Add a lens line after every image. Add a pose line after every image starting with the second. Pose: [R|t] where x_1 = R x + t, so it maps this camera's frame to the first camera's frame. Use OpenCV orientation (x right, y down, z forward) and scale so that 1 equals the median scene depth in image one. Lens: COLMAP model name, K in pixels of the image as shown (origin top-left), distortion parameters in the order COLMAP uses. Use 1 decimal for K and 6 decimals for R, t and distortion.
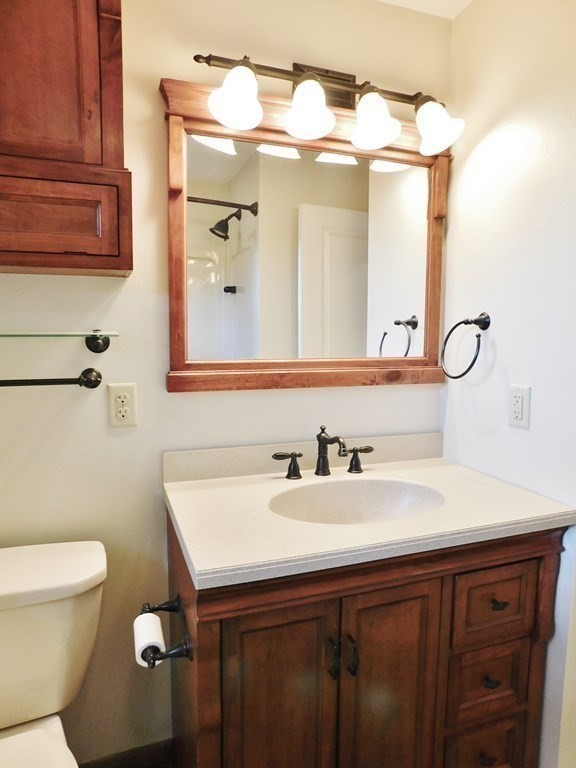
lens RADIAL K [[506.5, 0, 288.0], [0, 506.5, 384.0], [0, 0, 1]] dist [-0.075683, 0.049992]
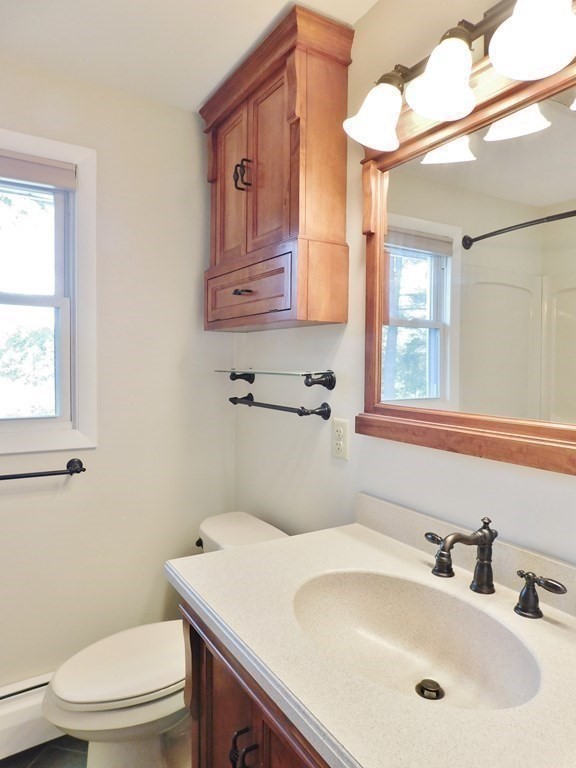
lens RADIAL K [[506.5, 0, 288.0], [0, 506.5, 384.0], [0, 0, 1]] dist [-0.075683, 0.049992]
pose [[0.194055, 0.037117, -0.980288, 0.705860], [-0.116768, 0.993054, 0.014485, -0.077138], [0.974016, 0.111656, 0.197041, 0.638261]]
